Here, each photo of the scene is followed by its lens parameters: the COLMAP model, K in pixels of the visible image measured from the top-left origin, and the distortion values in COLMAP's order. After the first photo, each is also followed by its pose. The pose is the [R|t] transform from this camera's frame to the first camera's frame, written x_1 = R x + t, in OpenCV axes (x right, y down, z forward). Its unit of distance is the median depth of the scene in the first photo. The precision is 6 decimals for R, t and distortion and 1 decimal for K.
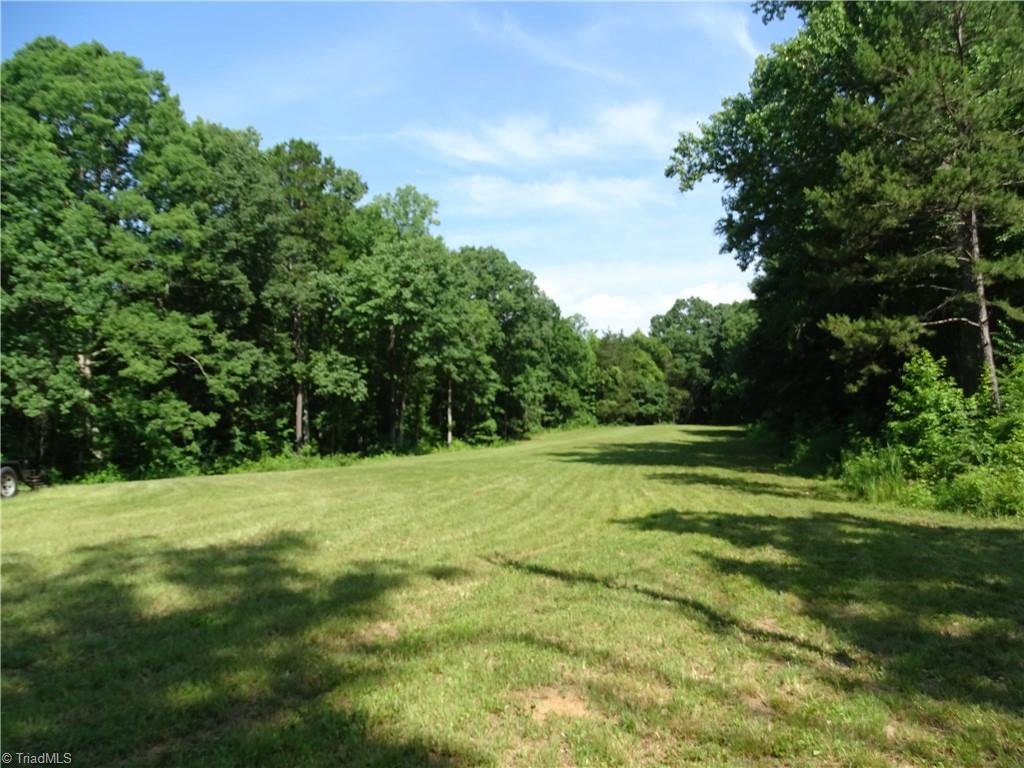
lens RADIAL K [[736.2, 0, 518.5], [0, 736.2, 380.3], [0, 0, 1]] dist [0.020543, 0.003922]
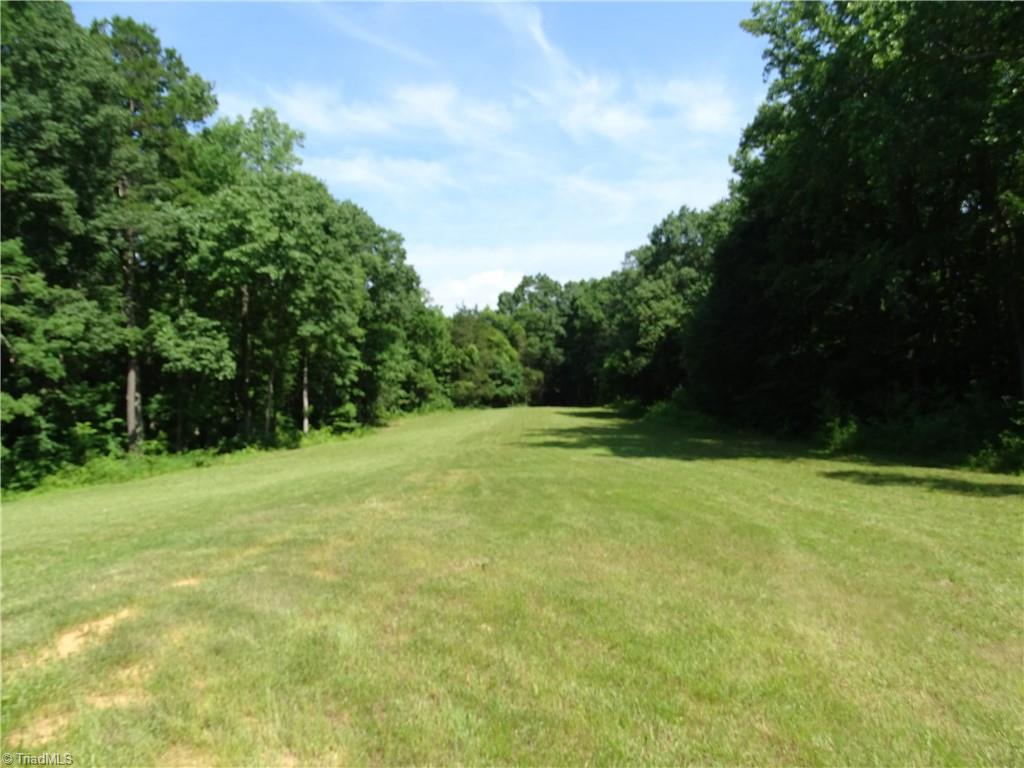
lens RADIAL K [[736.2, 0, 518.5], [0, 736.2, 380.3], [0, 0, 1]] dist [0.020543, 0.003922]
pose [[0.961027, -0.003862, 0.276427, -0.128021], [-0.002059, 0.999775, 0.021126, 0.011714], [-0.276446, -0.020872, 0.960803, 0.182457]]
